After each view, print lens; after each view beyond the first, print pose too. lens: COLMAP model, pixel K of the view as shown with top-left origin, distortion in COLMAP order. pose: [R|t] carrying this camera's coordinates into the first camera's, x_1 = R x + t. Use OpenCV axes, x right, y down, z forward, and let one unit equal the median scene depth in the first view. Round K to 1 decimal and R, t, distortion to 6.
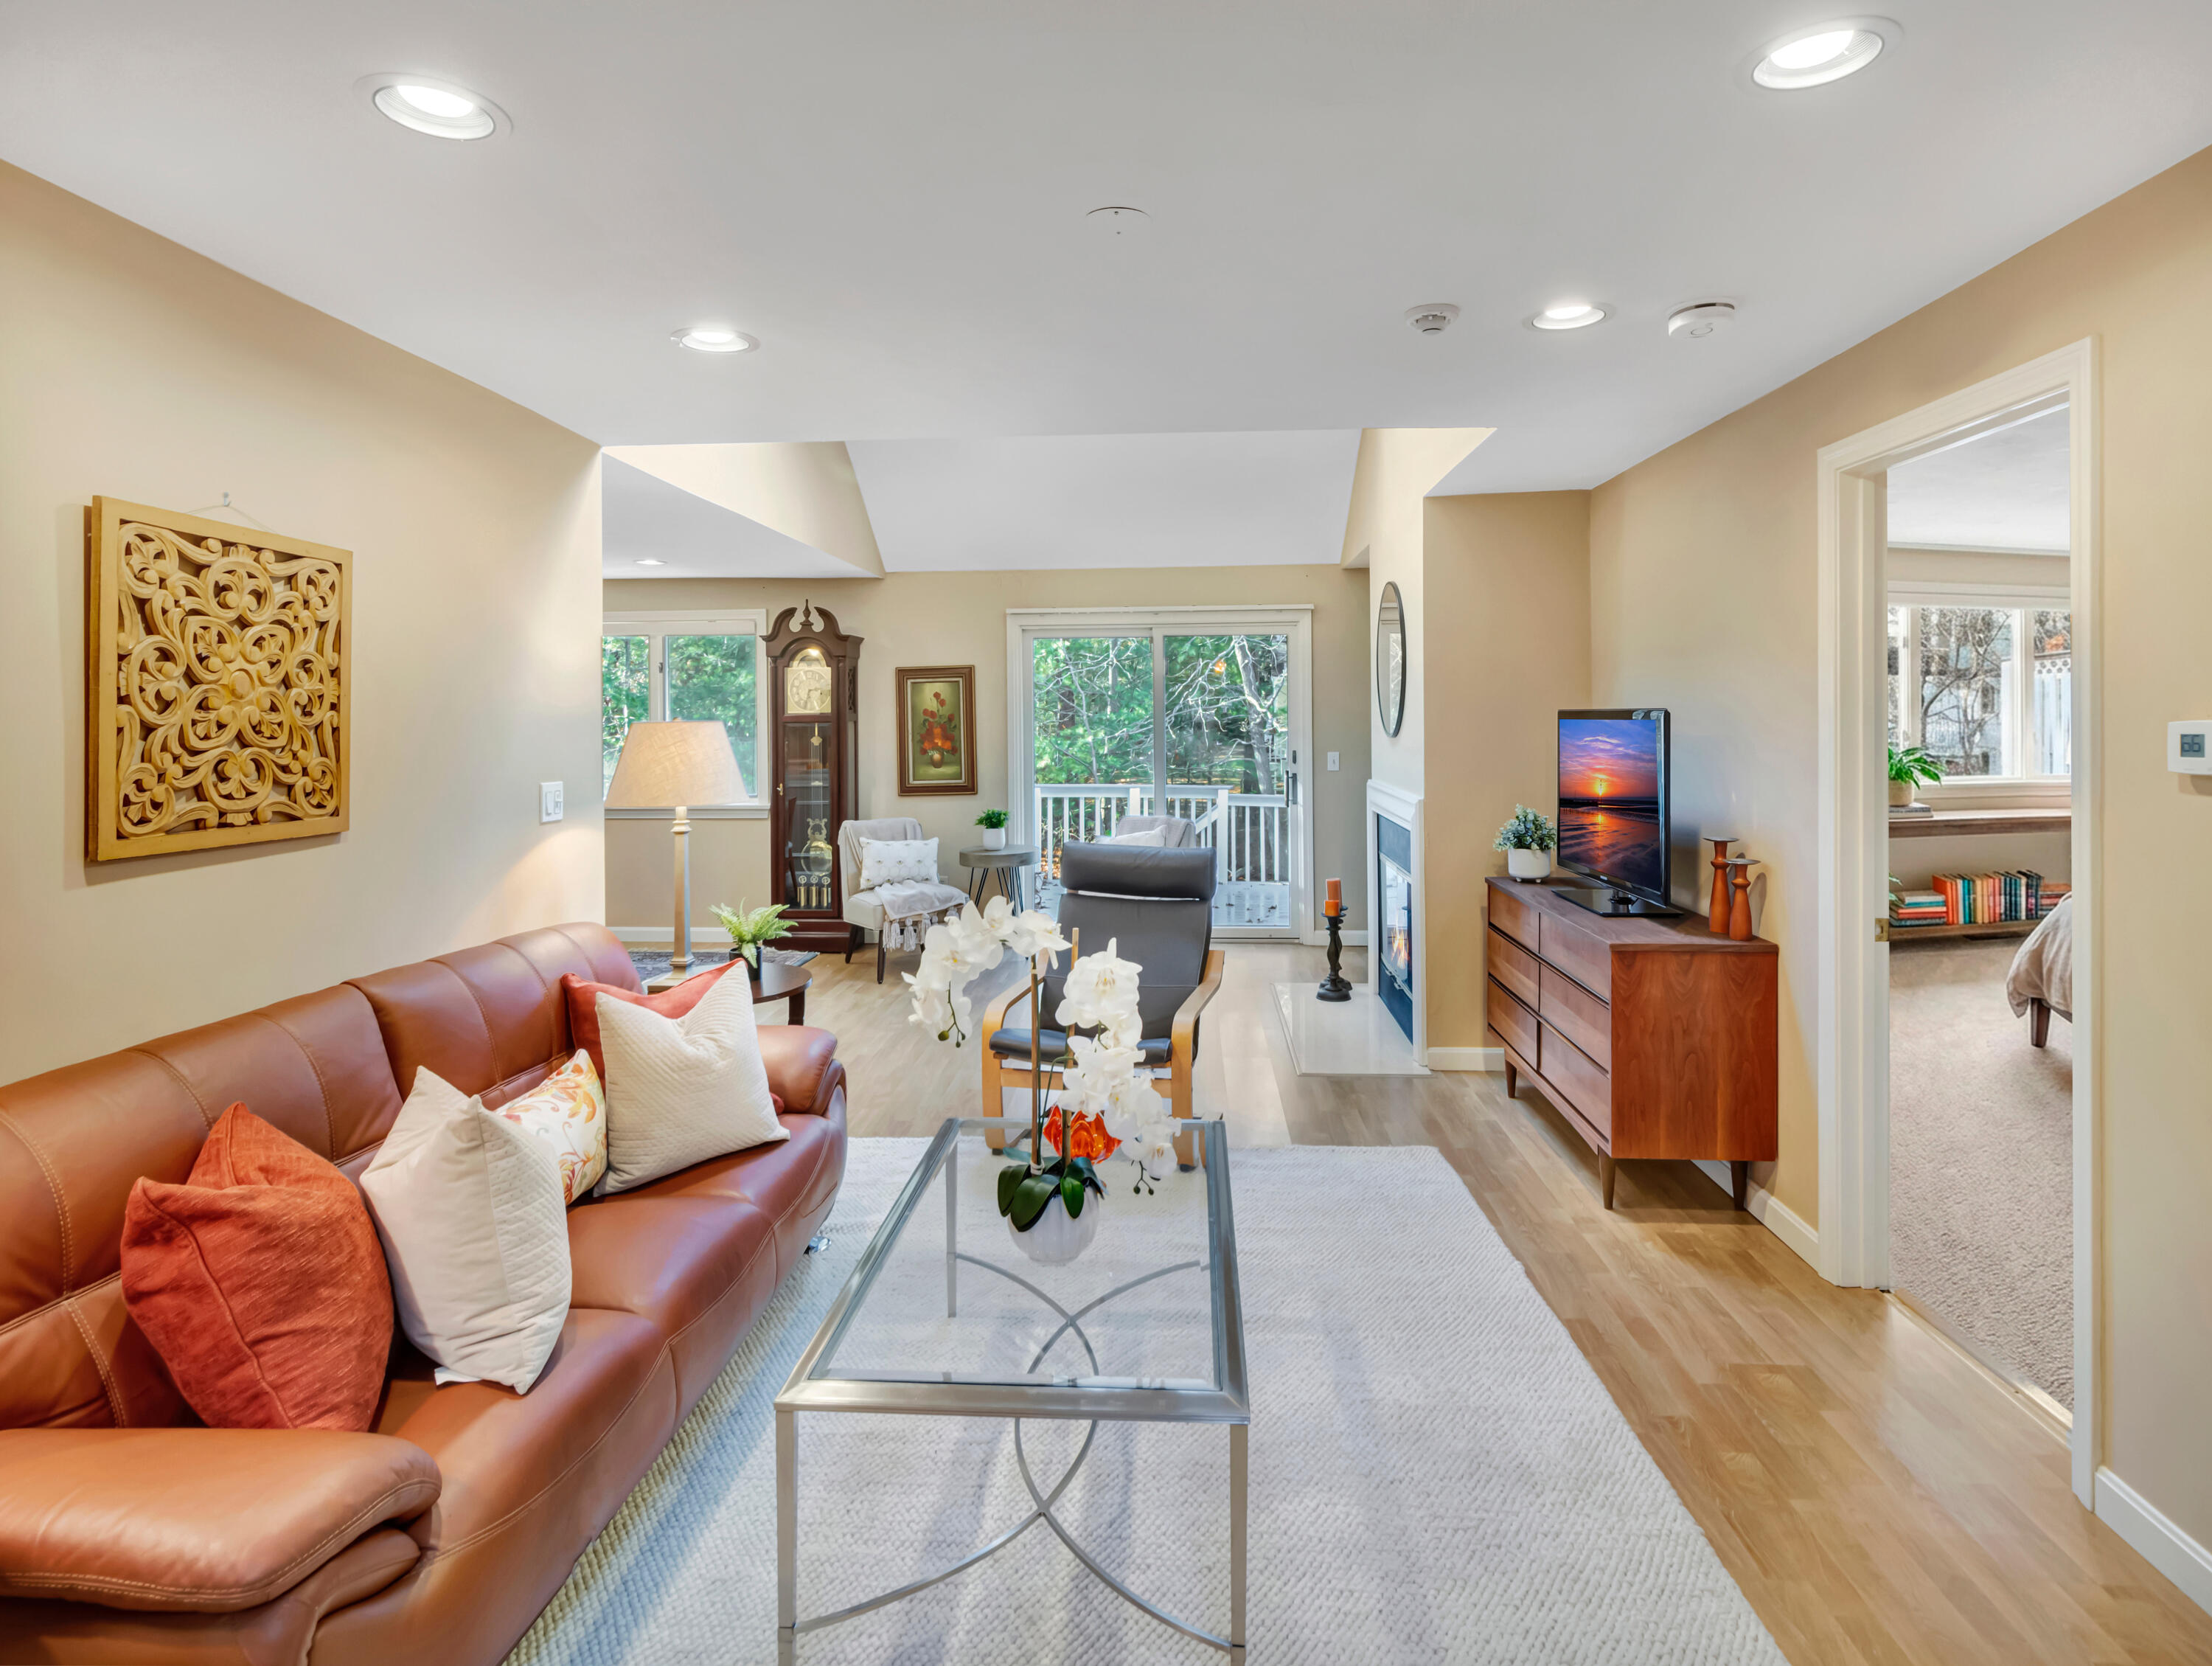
lens RADIAL K [[1189.3, 0, 1118.9], [0, 1189.3, 837.2], [0, 0, 1]] dist [0.000420, 0.002919]
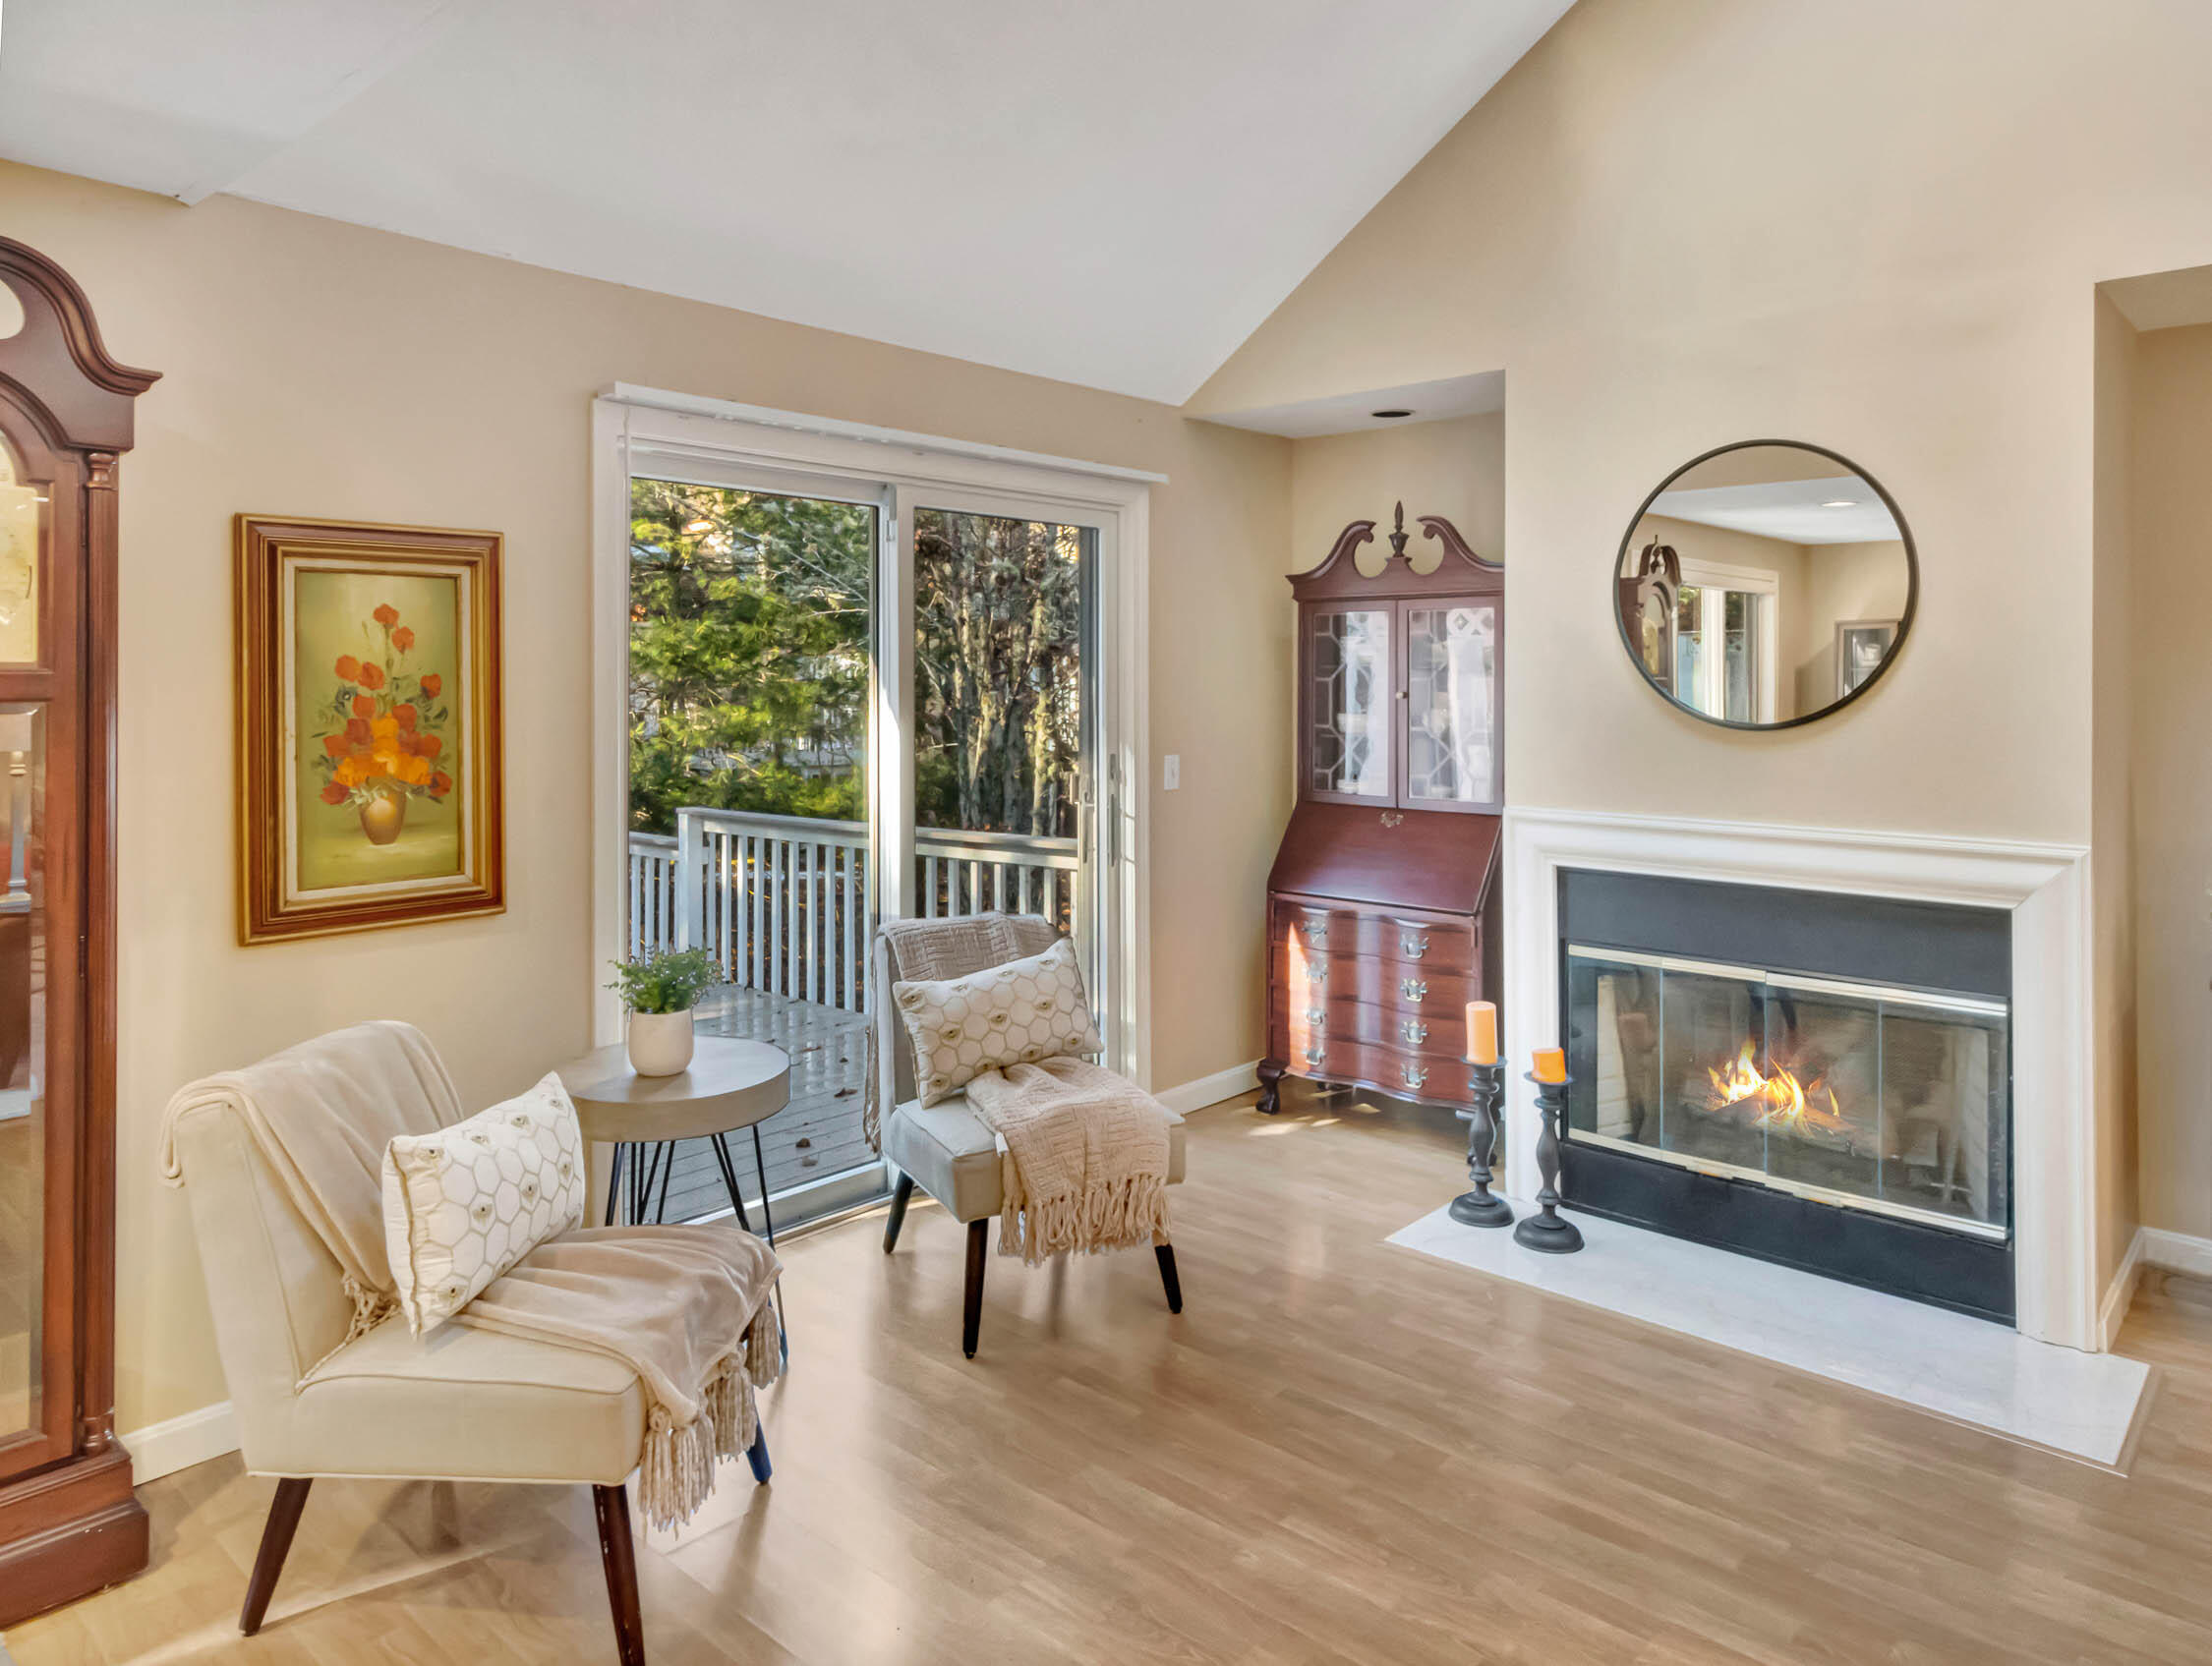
lens RADIAL K [[1419.4, 0, 1116.3], [0, 1419.4, 697.9], [0, 0, 1]] dist [-0.000413, 0.004731]
pose [[0.631304, 0.003766, 0.775527, -0.713933], [0.070077, 0.995620, -0.061880, -0.132454], [-0.772363, 0.093412, 0.628275, 1.351815]]
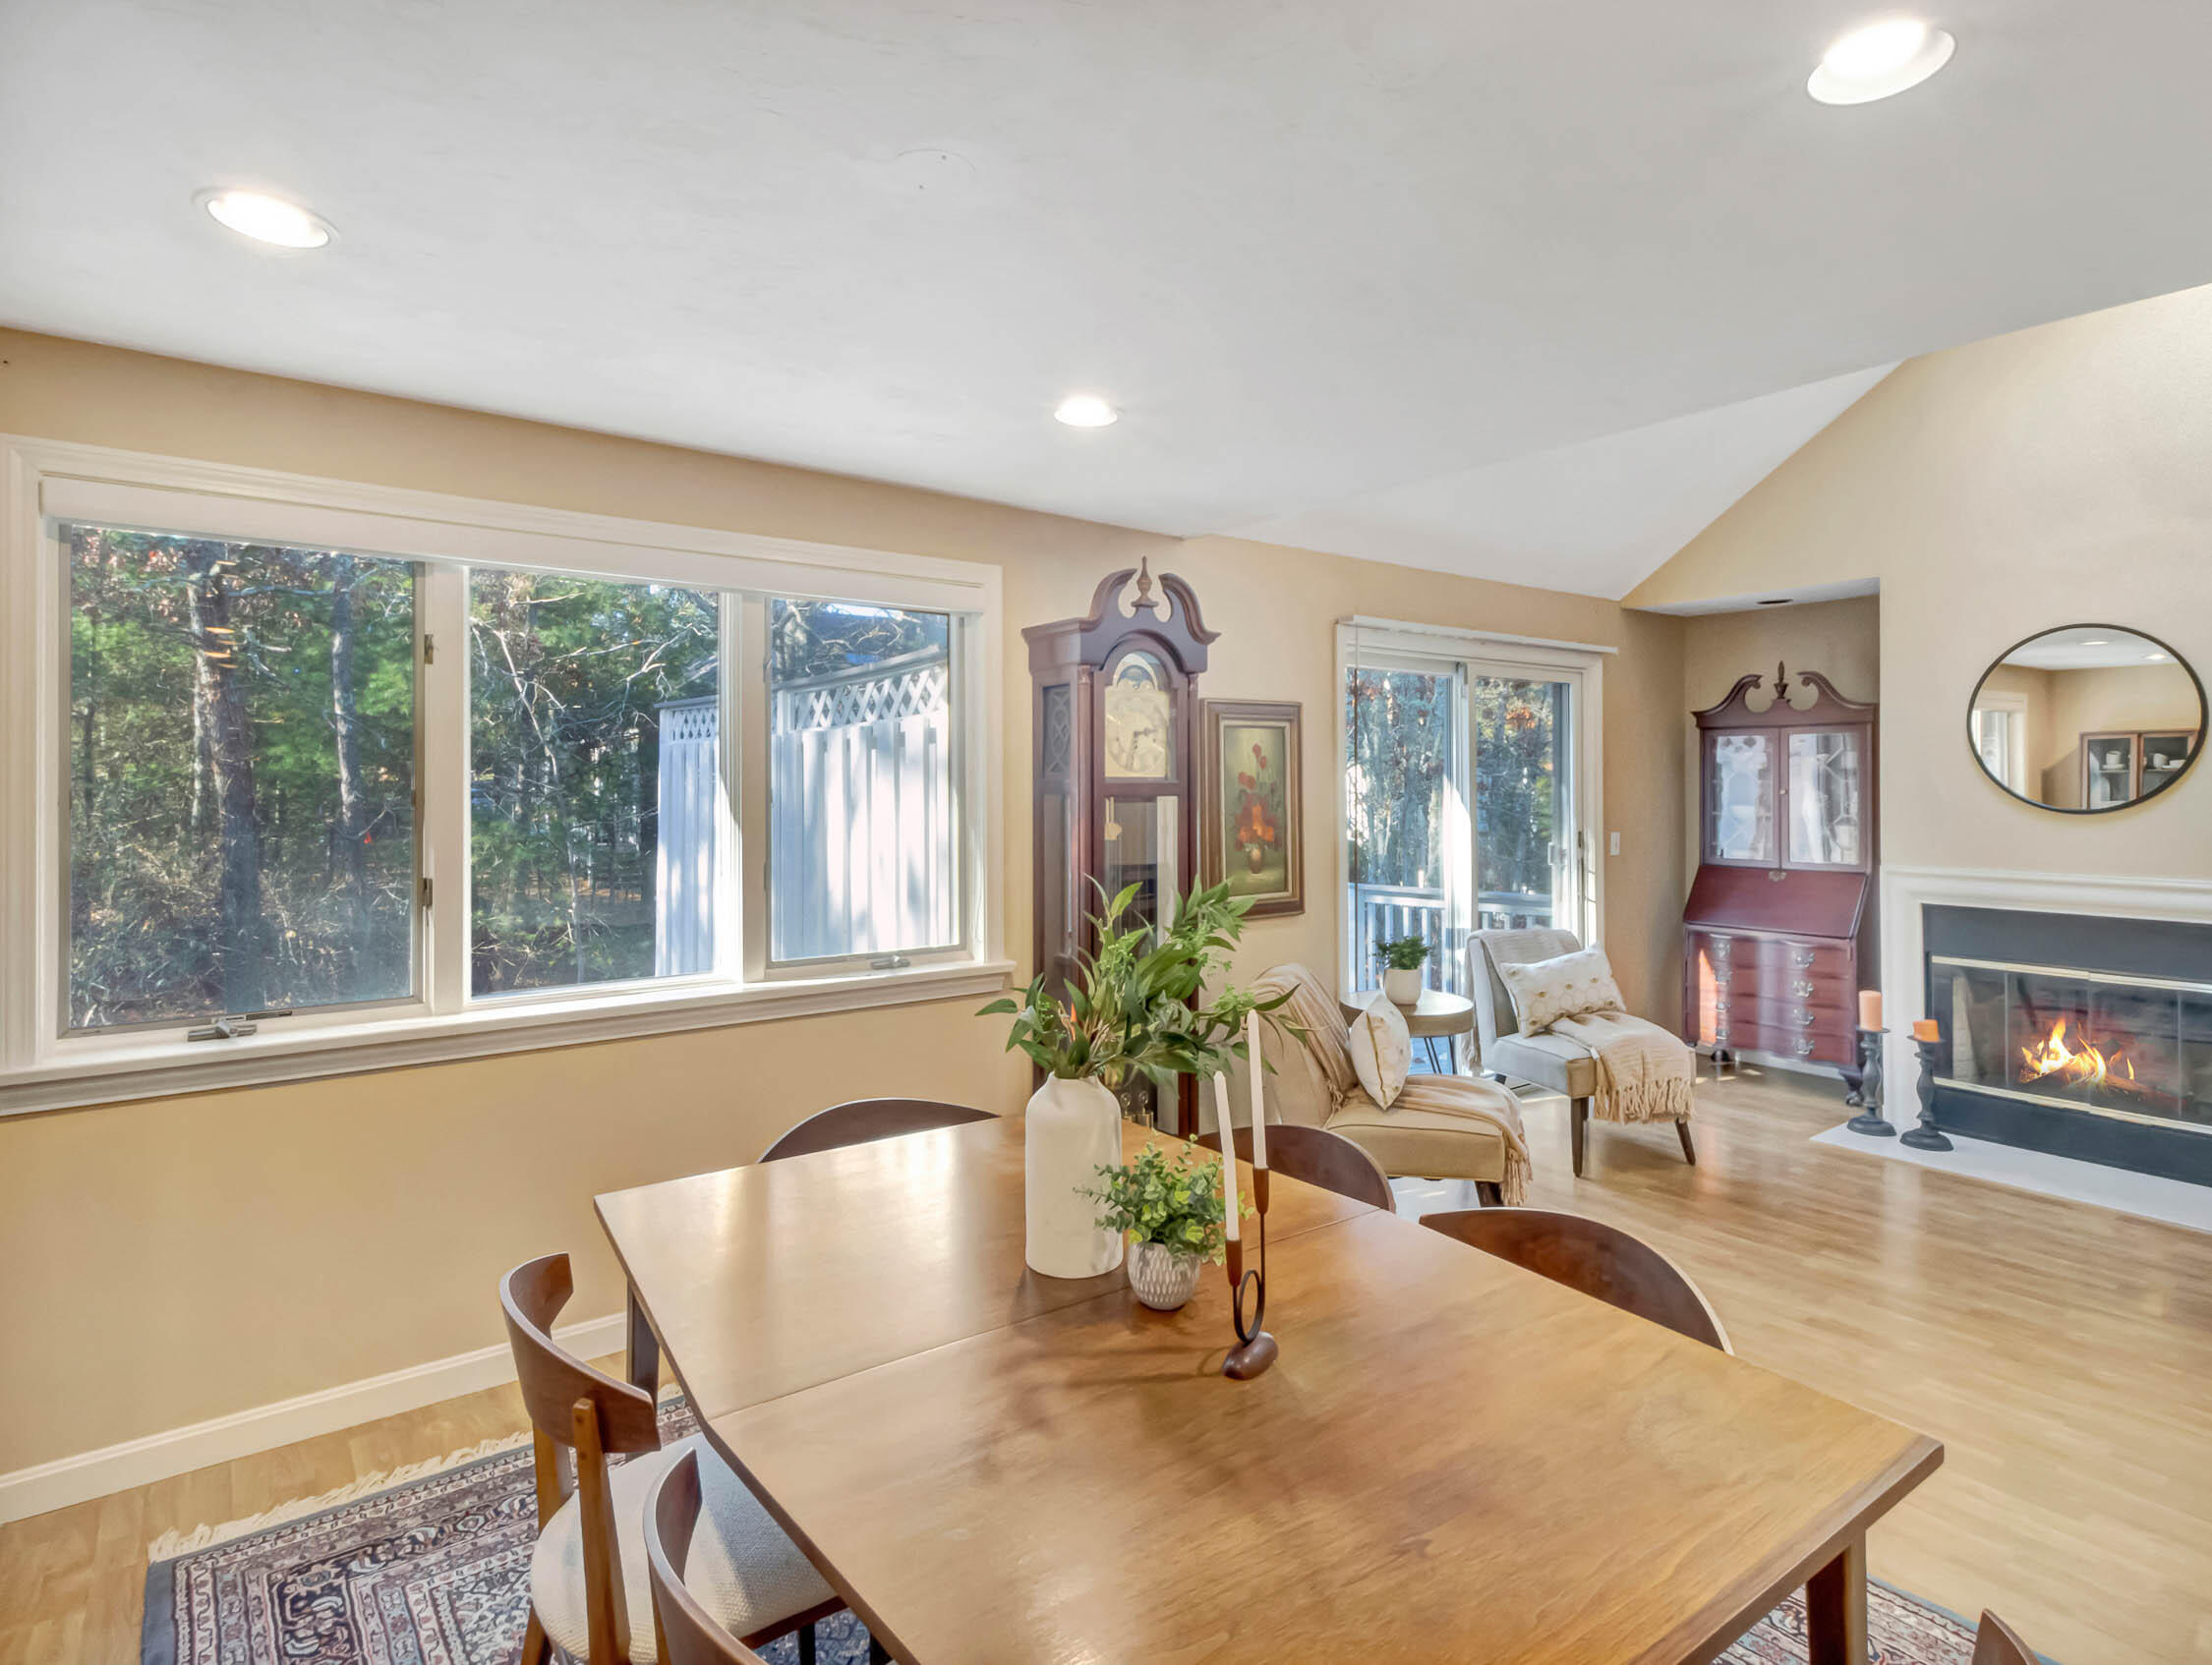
lens RADIAL K [[1189.0, 0, 1101.2], [0, 1189.0, 795.7], [0, 0, 1]] dist [0.000420, 0.002919]
pose [[0.764300, 0.002938, 0.644855, -1.301129], [0.059343, 0.995426, -0.074870, -0.126186], [-0.642125, 0.095491, 0.760629, 1.334425]]
